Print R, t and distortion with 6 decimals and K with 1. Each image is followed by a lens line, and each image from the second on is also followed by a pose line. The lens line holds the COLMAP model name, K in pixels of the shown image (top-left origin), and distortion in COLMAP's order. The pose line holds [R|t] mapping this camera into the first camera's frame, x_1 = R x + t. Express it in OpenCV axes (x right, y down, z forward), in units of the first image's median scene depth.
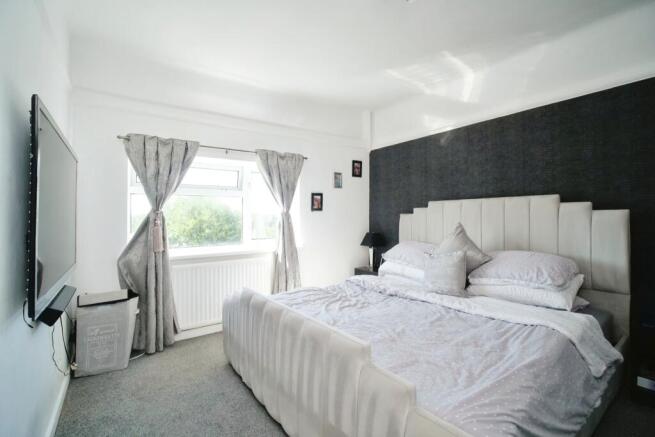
lens RADIAL K [[300.0, 0, 327.5], [0, 300.0, 218.5], [0, 0, 1]] dist [0.000314, 0.000064]
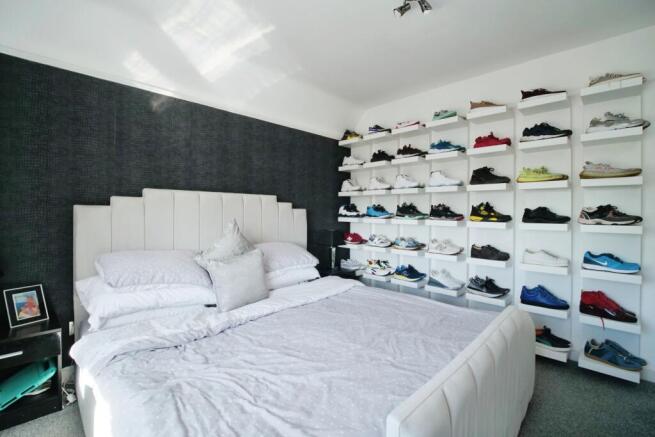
lens RADIAL K [[300.0, 0, 327.5], [0, 300.0, 218.5], [0, 0, 1]] dist [0.000314, 0.000064]
pose [[-0.158185, -0.020857, 0.987189, -0.419759], [-0.008504, 0.999769, 0.019760, -0.007460], [-0.987373, -0.005270, -0.158326, 0.773503]]
